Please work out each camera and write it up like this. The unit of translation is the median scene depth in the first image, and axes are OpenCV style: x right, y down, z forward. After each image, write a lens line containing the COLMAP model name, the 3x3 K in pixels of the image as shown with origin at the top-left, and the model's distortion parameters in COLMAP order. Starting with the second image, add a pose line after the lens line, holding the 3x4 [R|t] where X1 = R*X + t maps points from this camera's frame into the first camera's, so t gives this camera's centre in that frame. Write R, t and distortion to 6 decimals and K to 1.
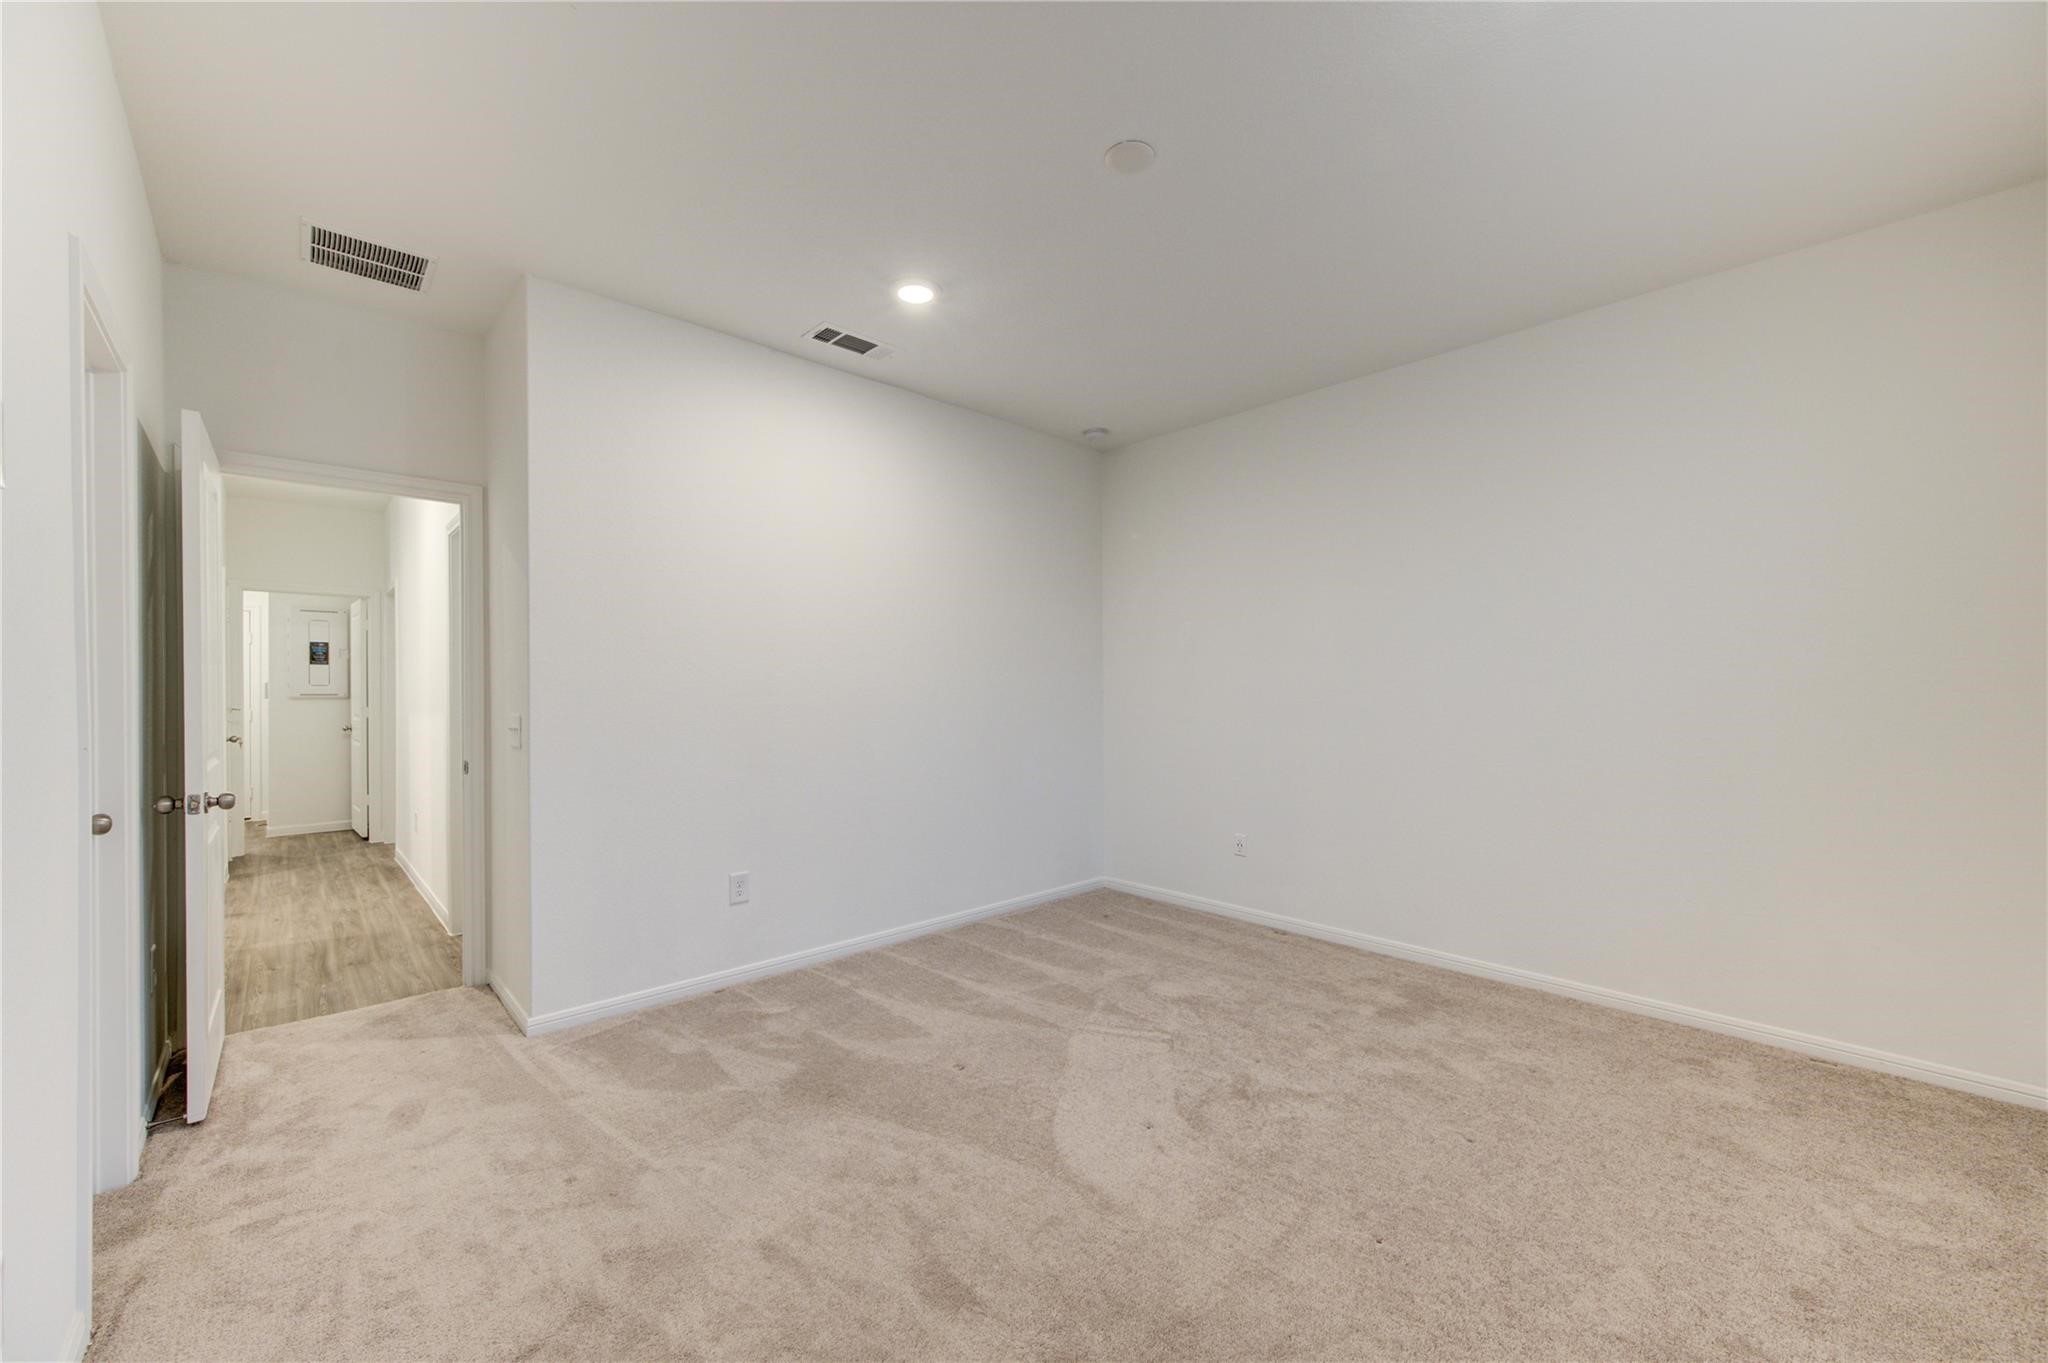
lens RADIAL K [[808.3, 0, 1034.2], [0, 808.3, 690.2], [0, 0, 1]] dist [0.005031, -0.002114]
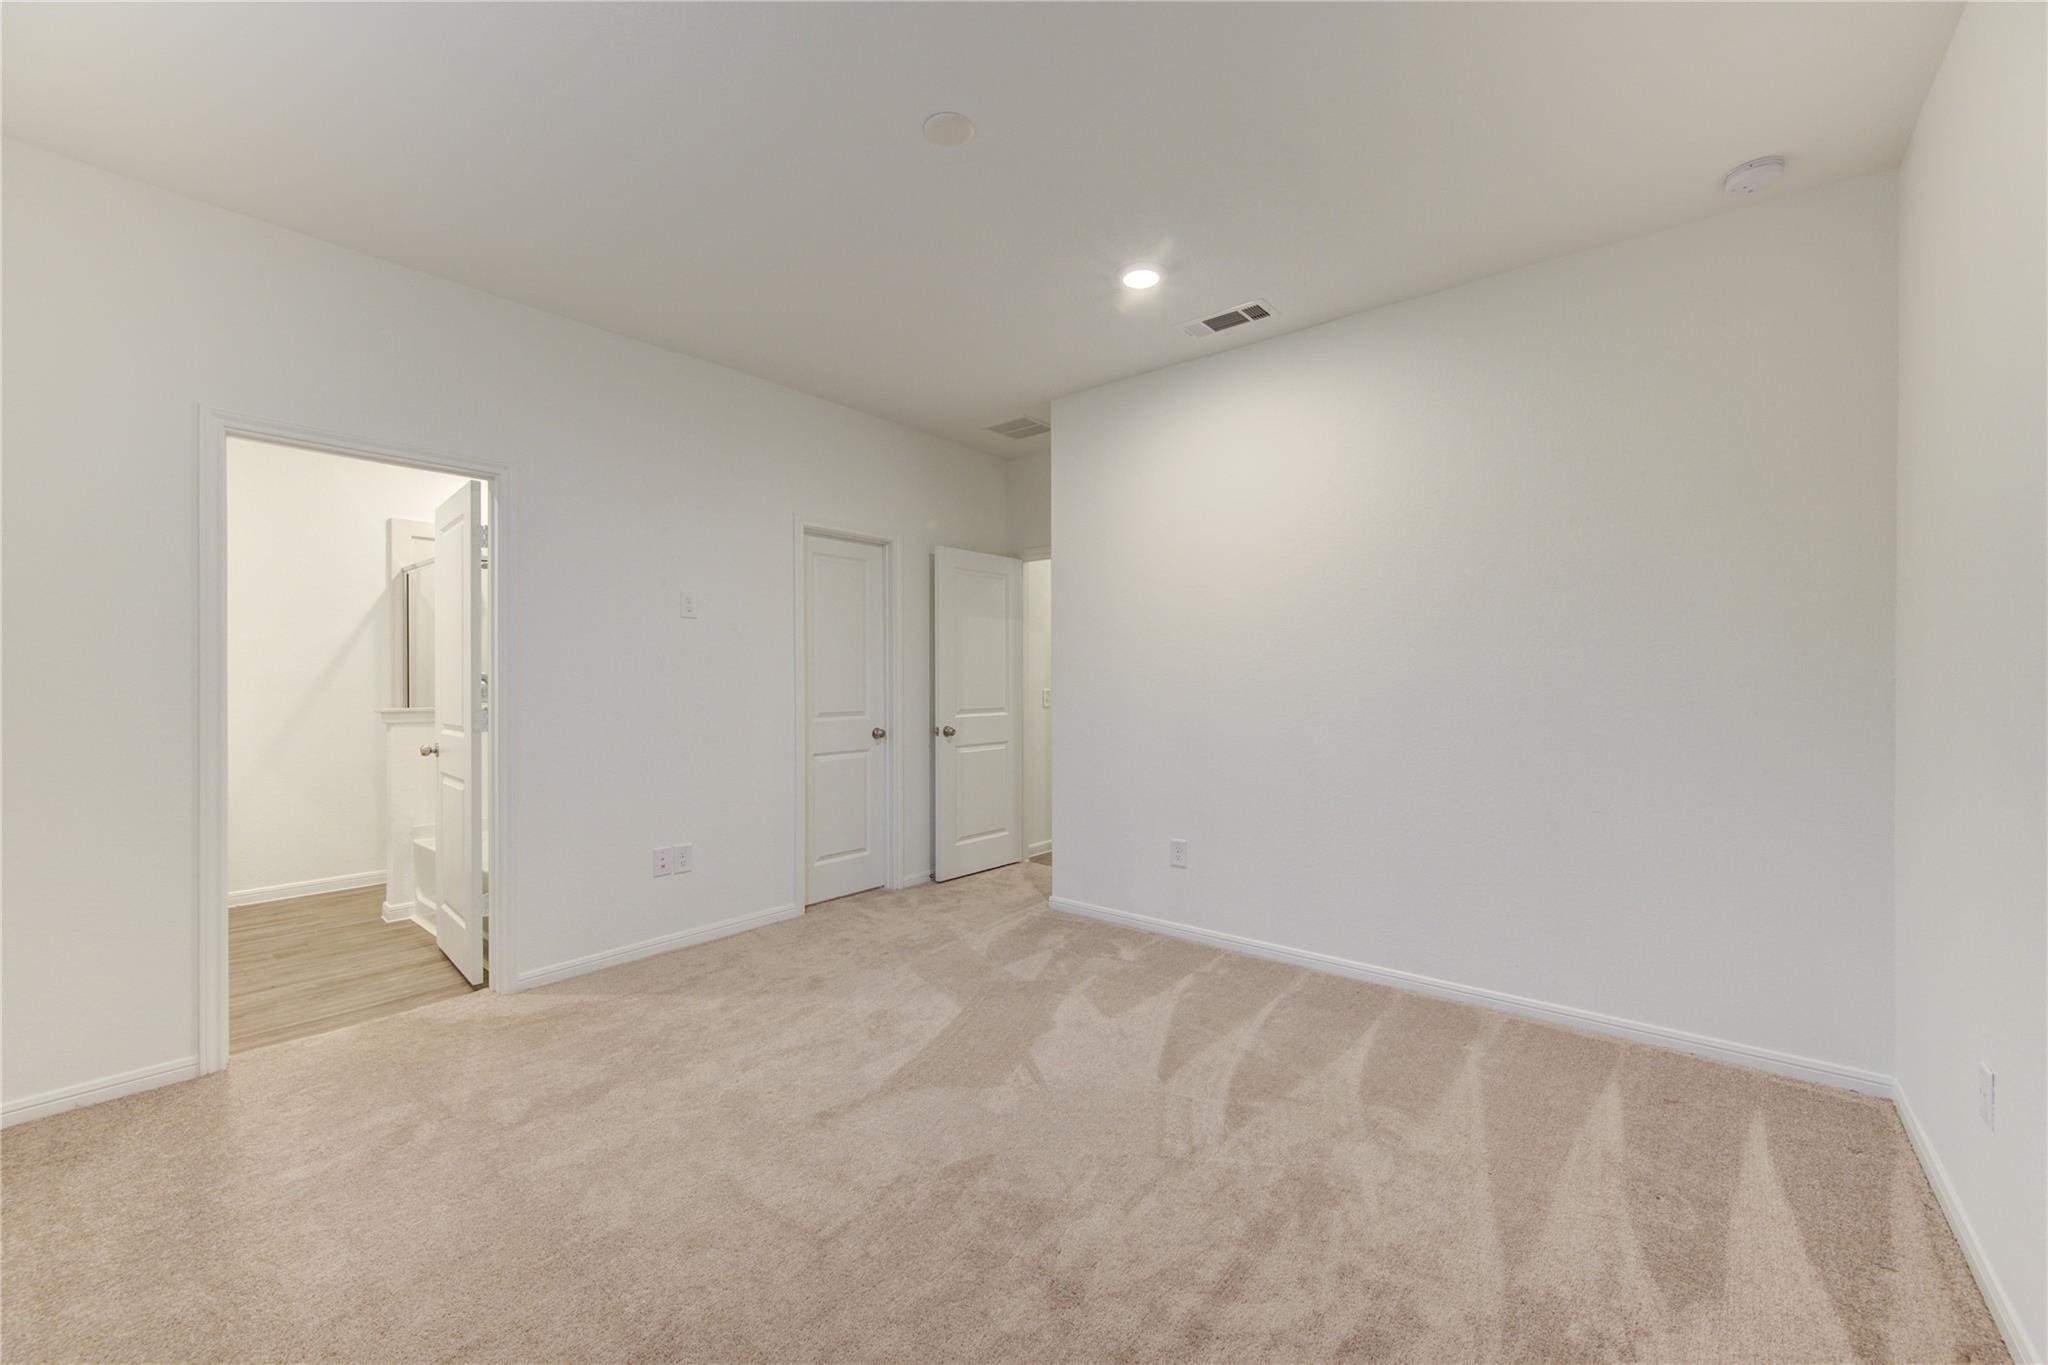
lens RADIAL K [[808.3, 0, 1034.2], [0, 808.3, 691.2], [0, 0, 1]] dist [0.005031, -0.002114]
pose [[0.112446, 0.010038, -0.993607, 0.776553], [-0.001592, 0.999950, 0.009922, 0.004125], [0.993657, 0.000466, 0.112456, 0.703569]]
